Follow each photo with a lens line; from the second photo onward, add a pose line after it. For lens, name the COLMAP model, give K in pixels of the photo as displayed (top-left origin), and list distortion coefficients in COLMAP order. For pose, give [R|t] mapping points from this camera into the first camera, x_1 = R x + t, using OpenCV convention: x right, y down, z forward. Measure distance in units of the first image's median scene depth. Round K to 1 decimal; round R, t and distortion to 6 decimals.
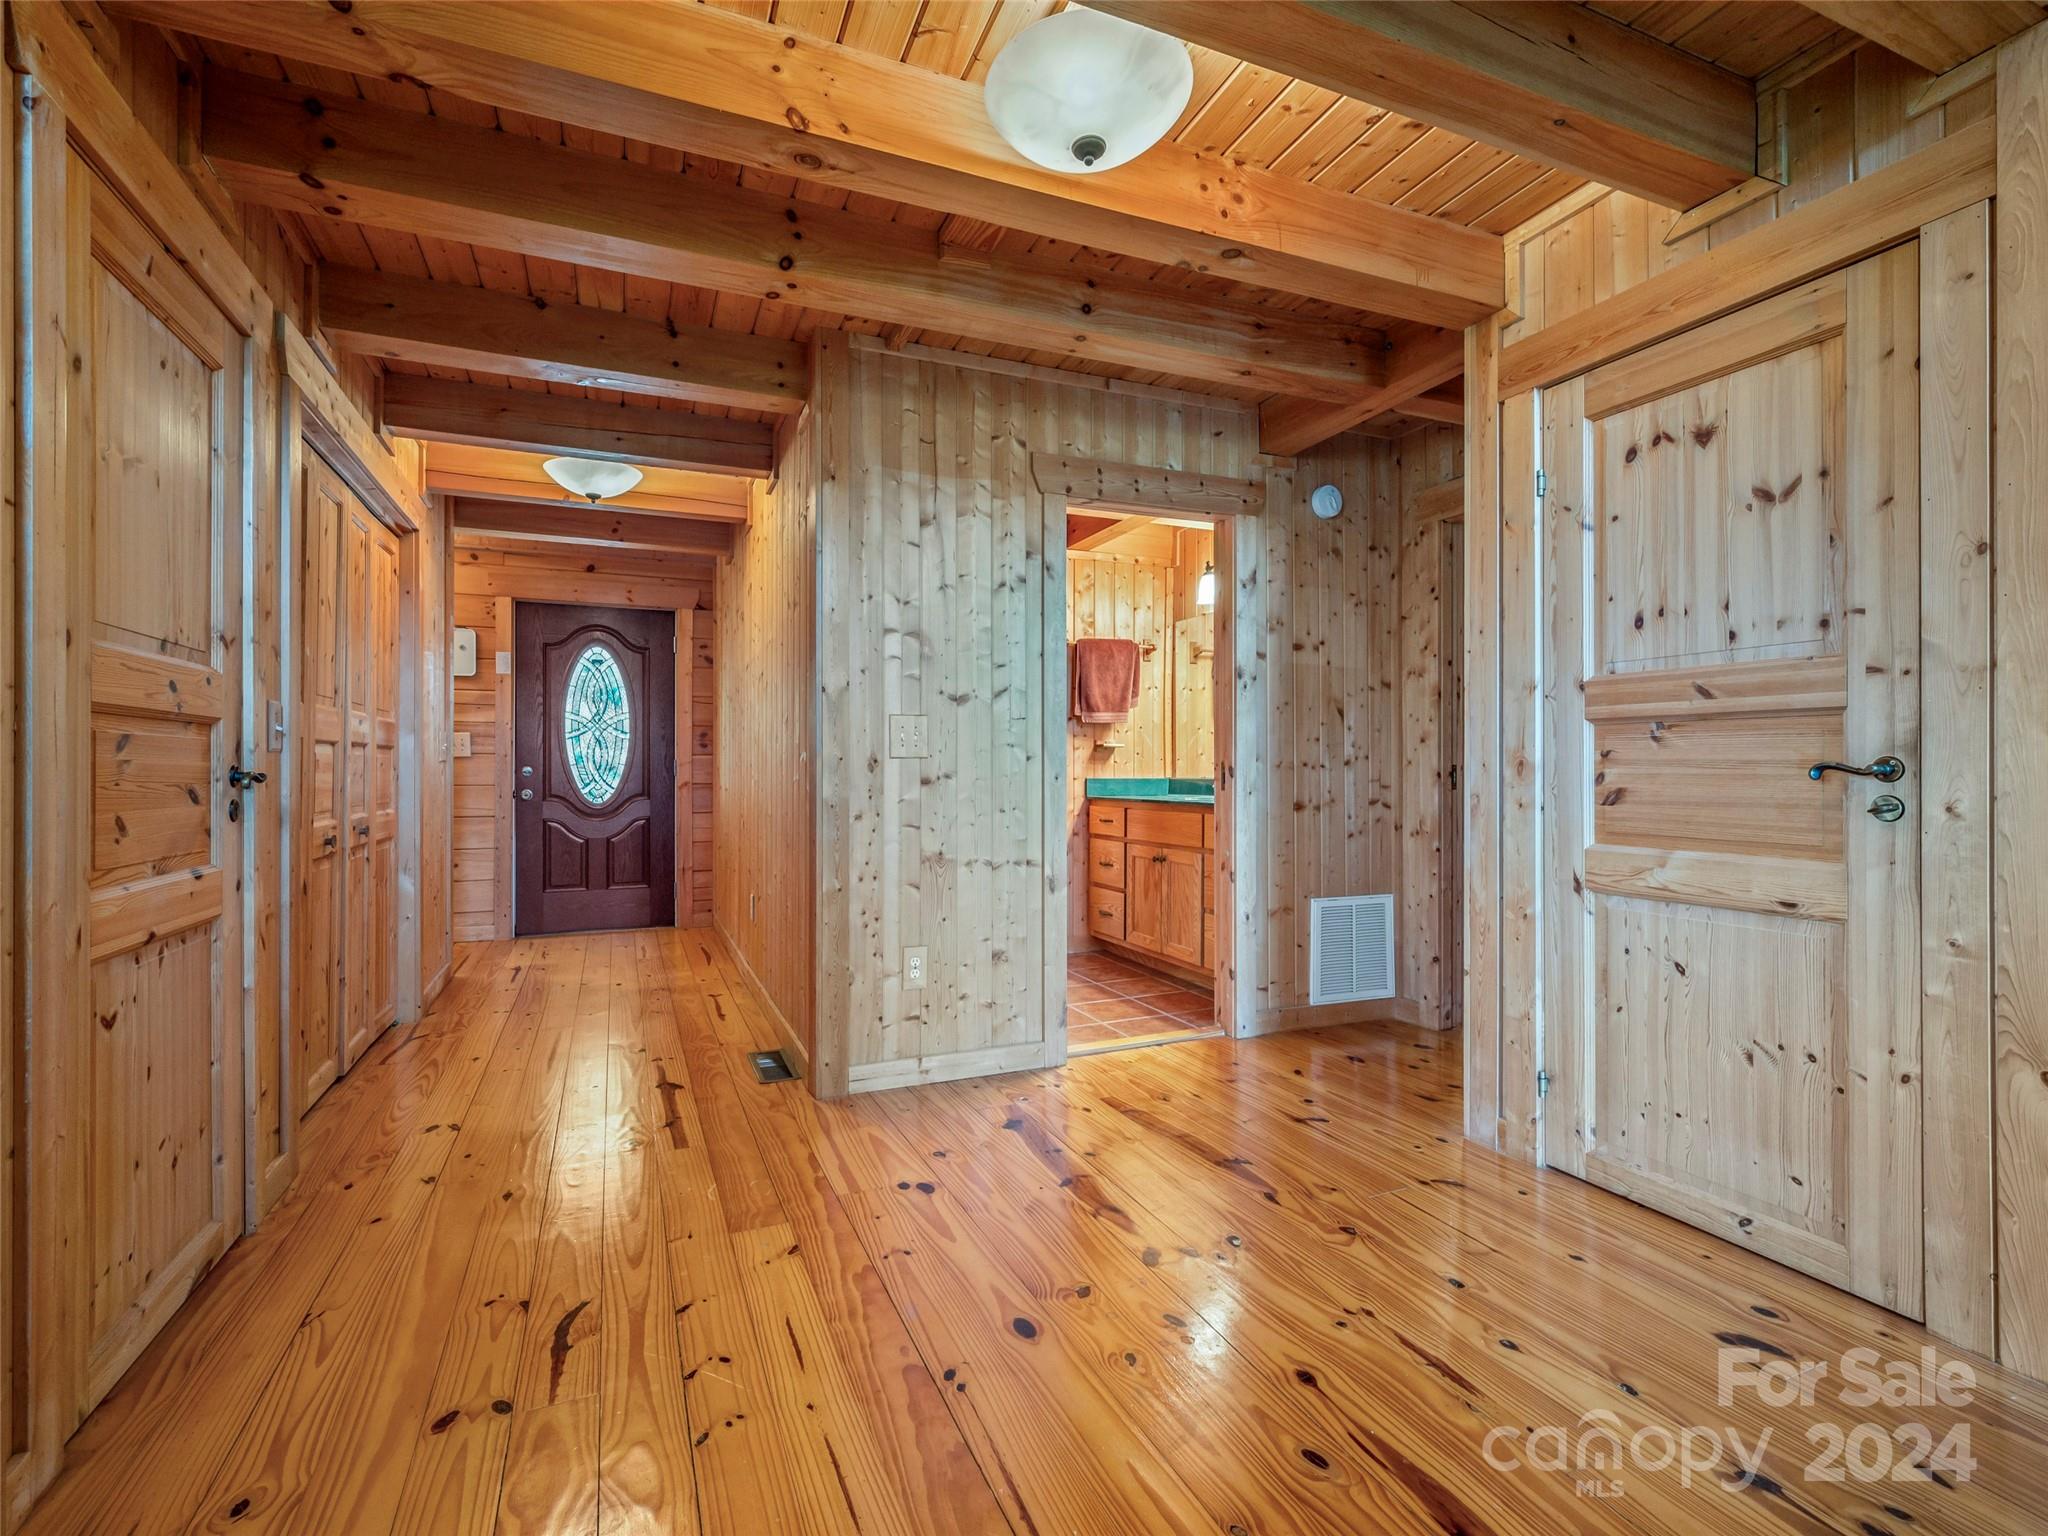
lens RADIAL K [[918.6, 0, 1021.3], [0, 918.6, 780.0], [0, 0, 1]] dist [0.000920, -0.000255]
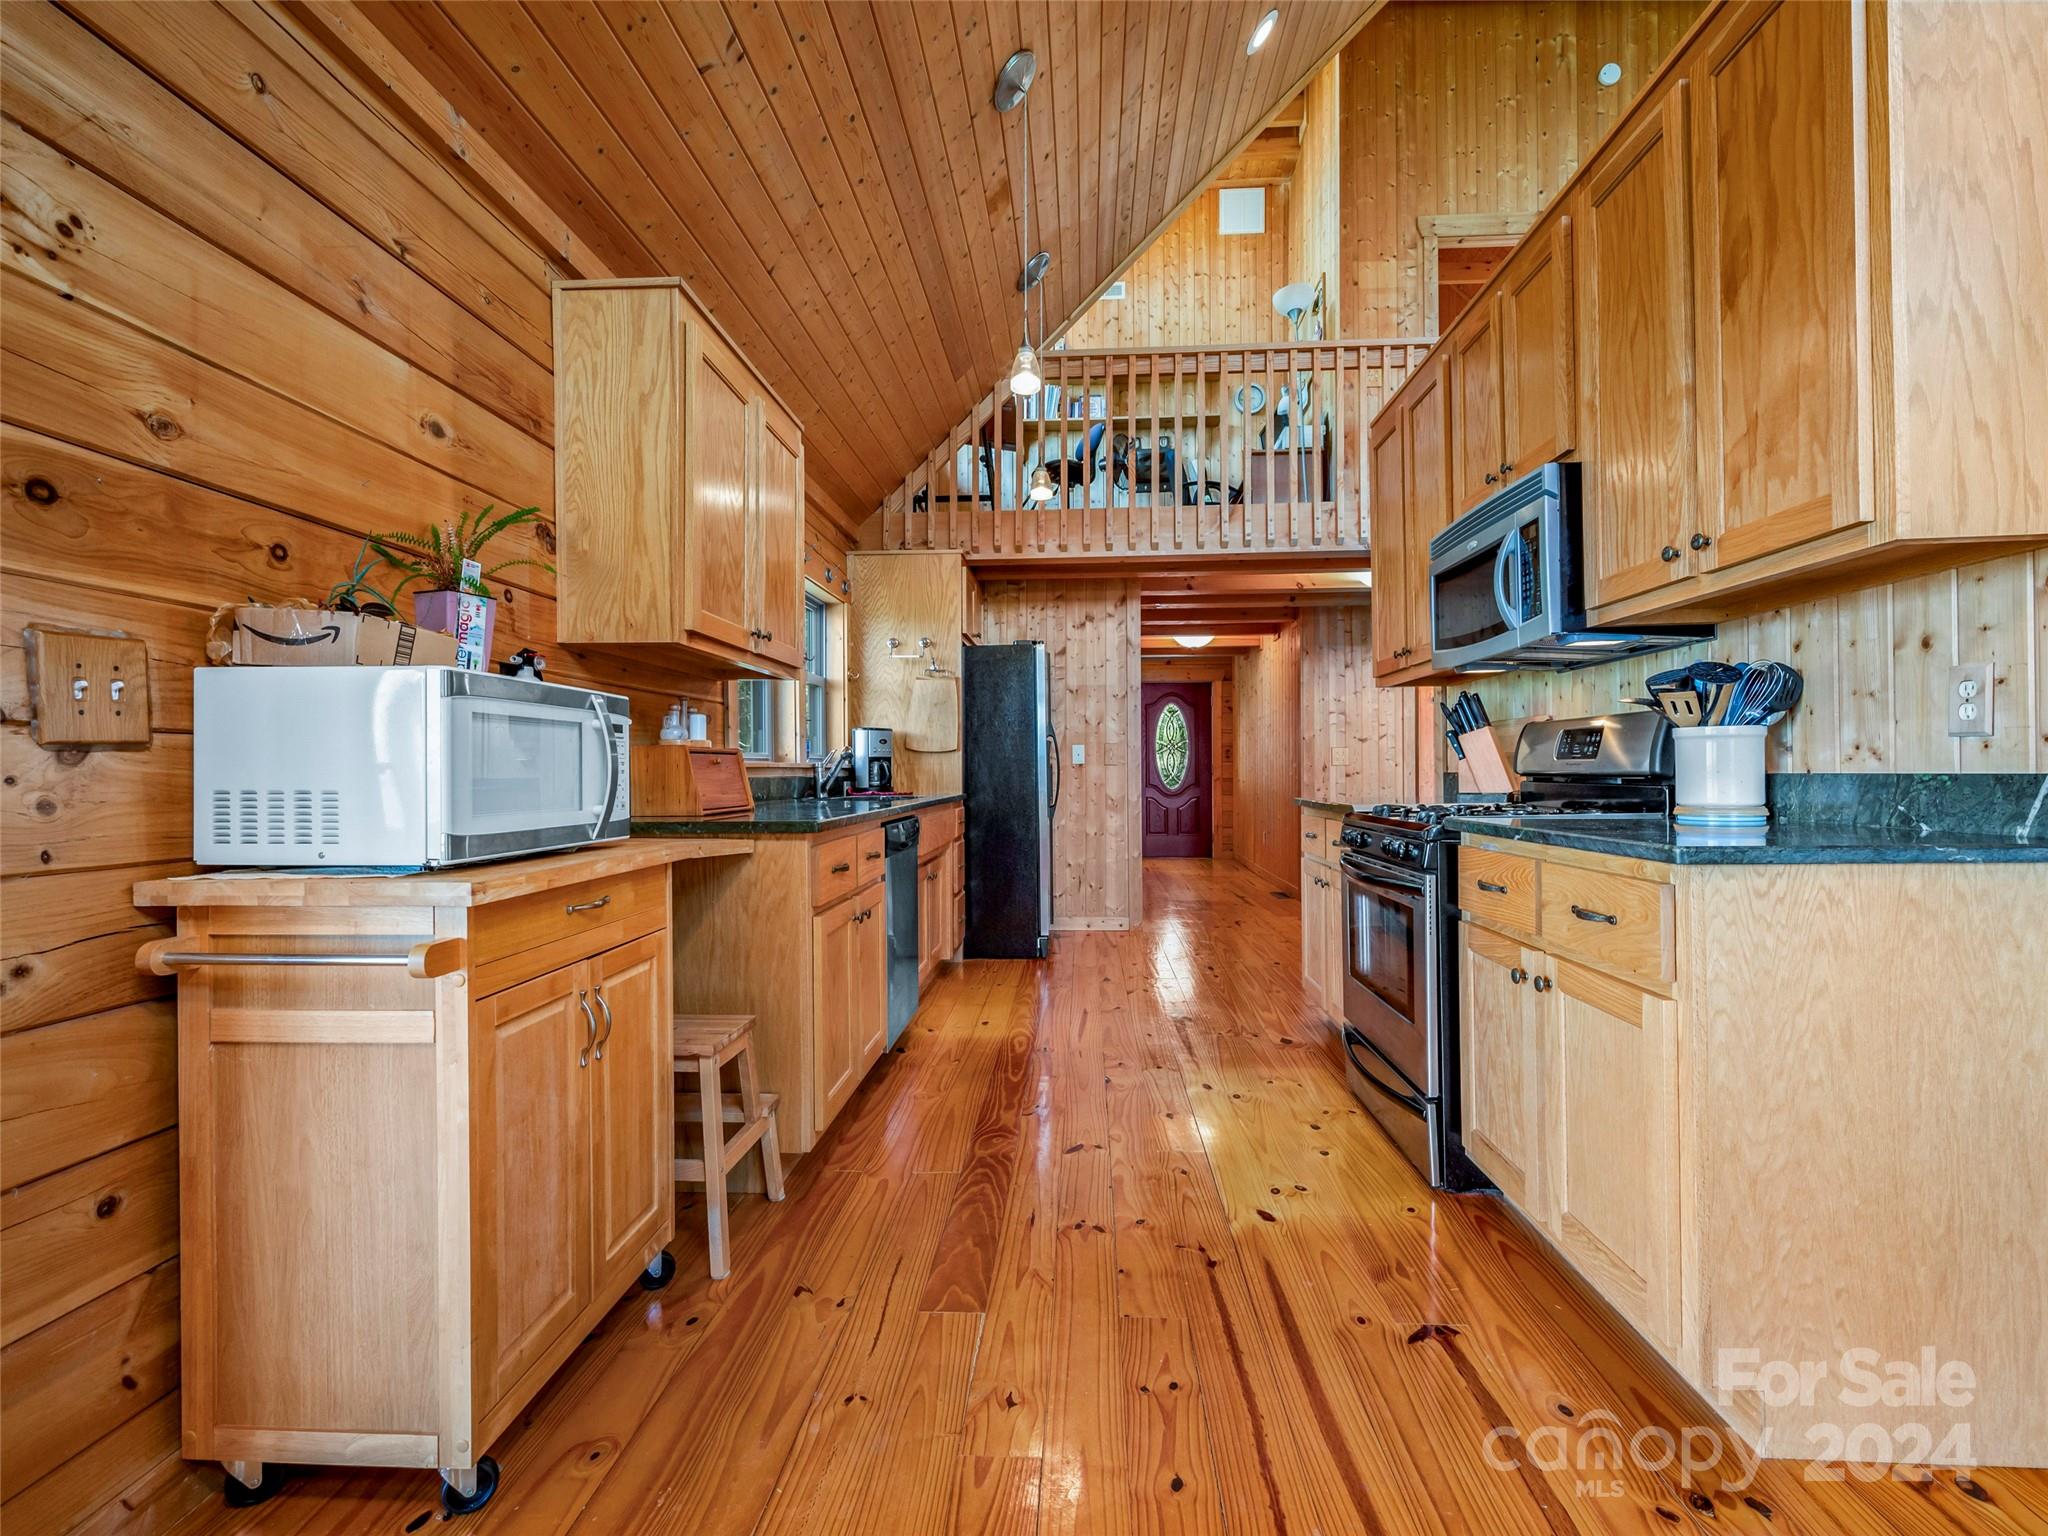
lens RADIAL K [[918.6, 0, 1021.3], [0, 918.6, 780.0], [0, 0, 1]] dist [0.000920, -0.000255]
pose [[0.883848, -0.004305, -0.467754, 0.219475], [0.004722, 0.999989, -0.000282, 0.008280], [0.467750, -0.001960, 0.883859, -1.258863]]
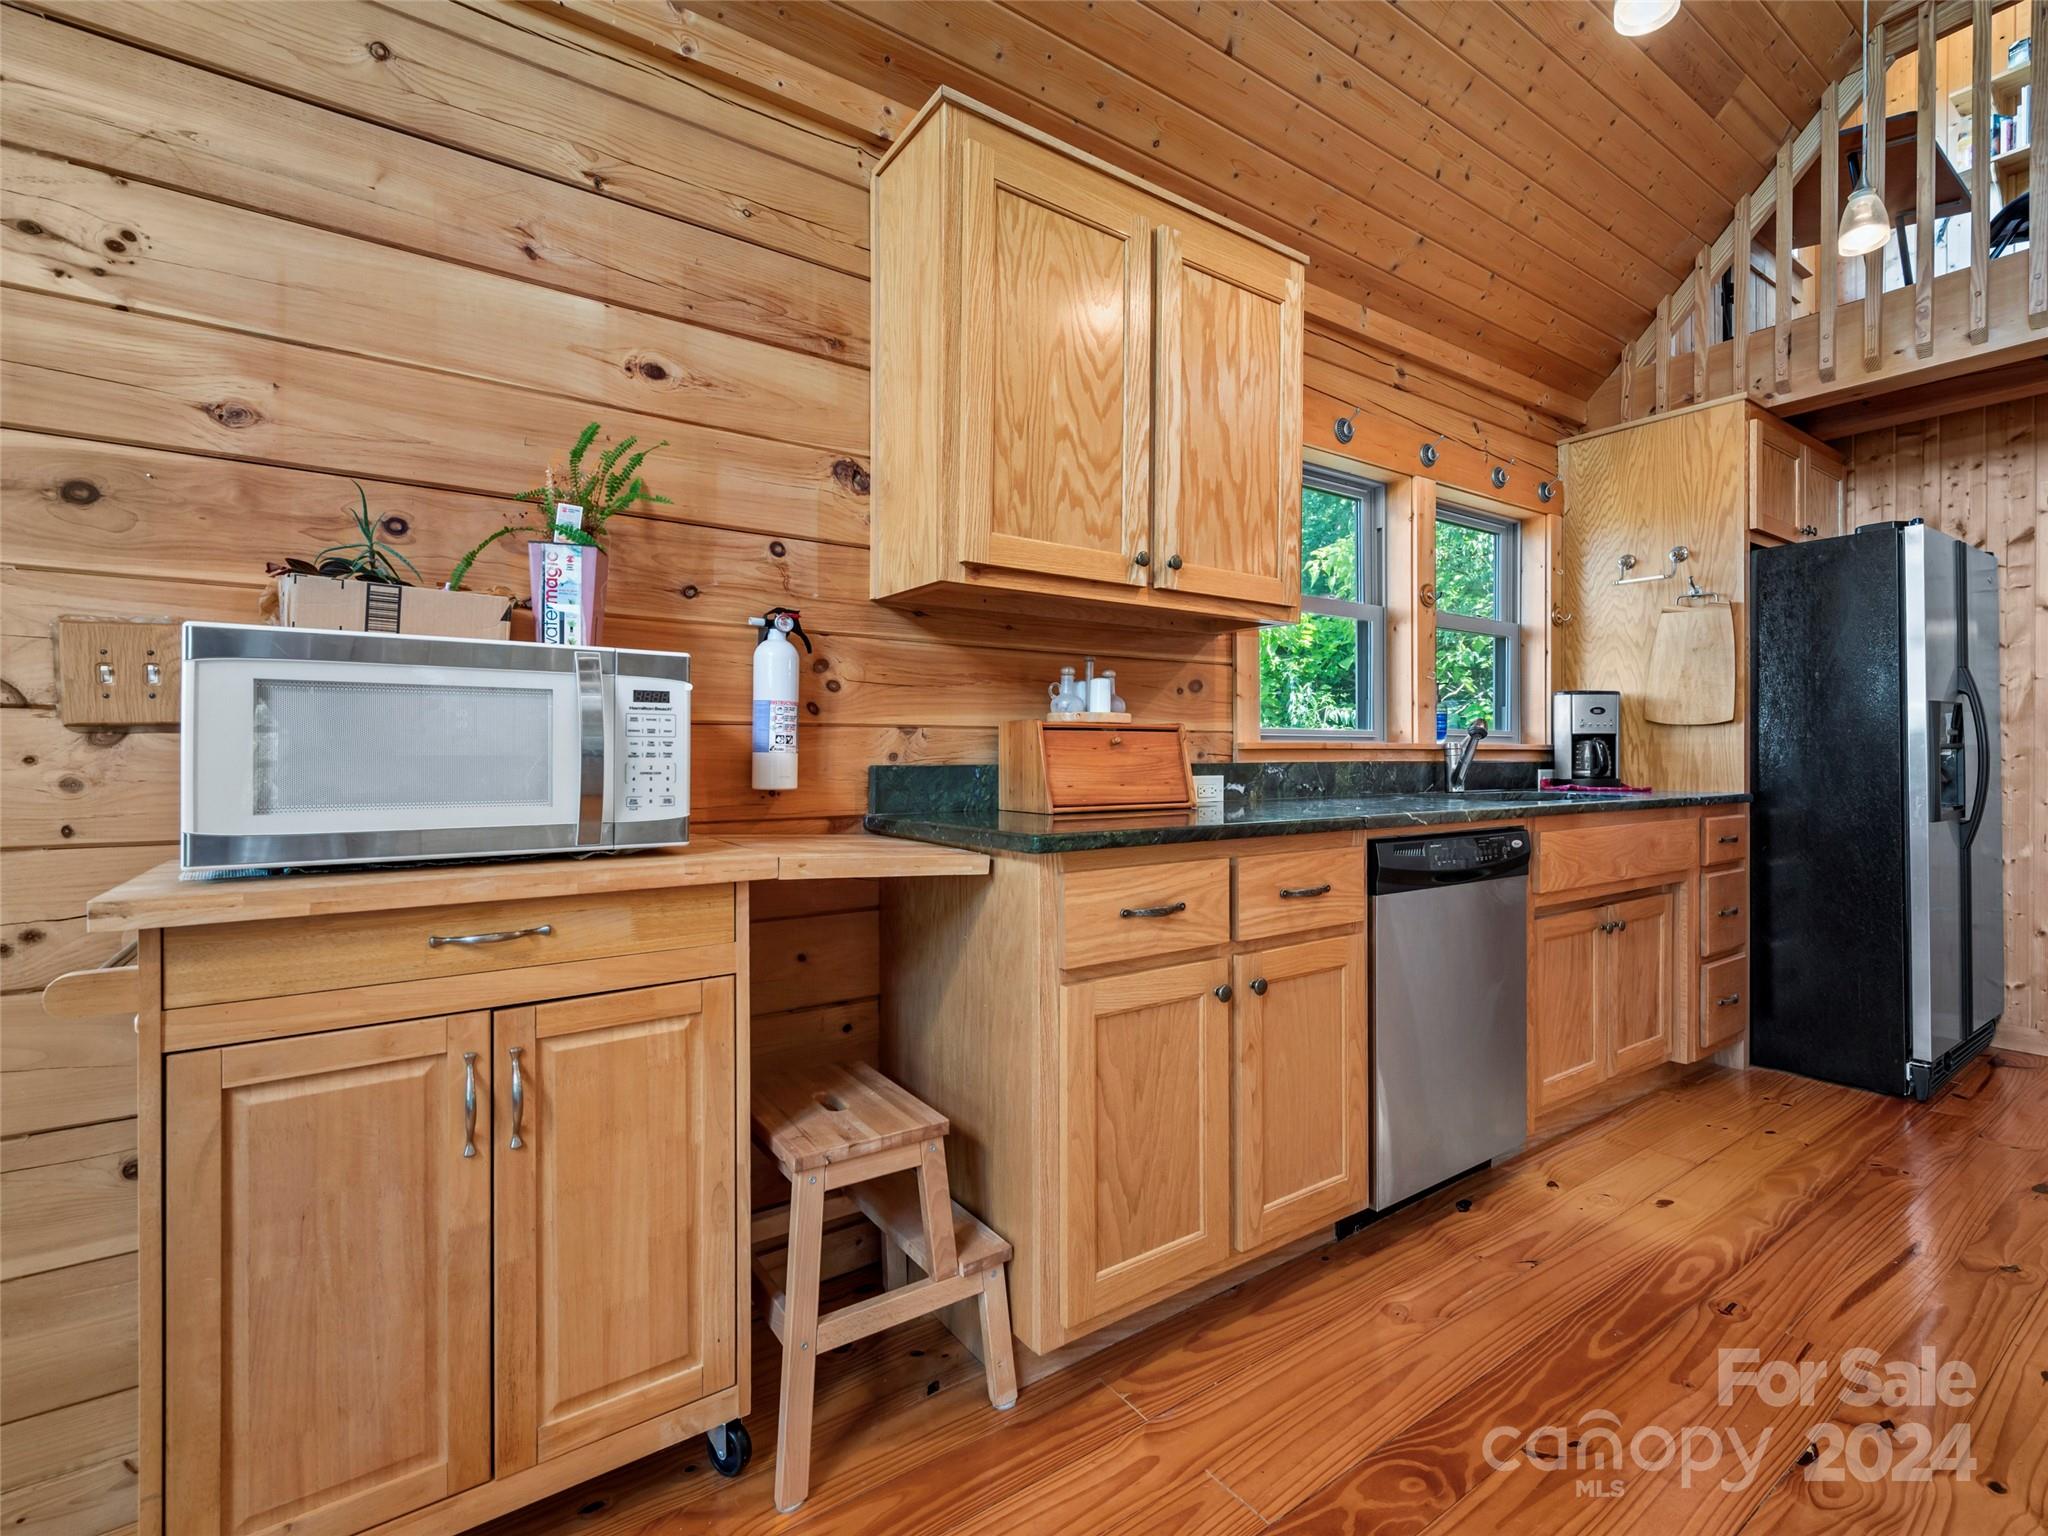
lens RADIAL K [[947.5, 0, 1114.3], [0, 947.5, 752.3], [0, 0, 1]] dist [0.002265, -0.000415]
pose [[0.231597, -0.004452, -0.972802, 0.205312], [-0.009611, 0.999930, -0.006864, 0.002372], [0.972764, 0.010940, 0.231538, -0.829075]]
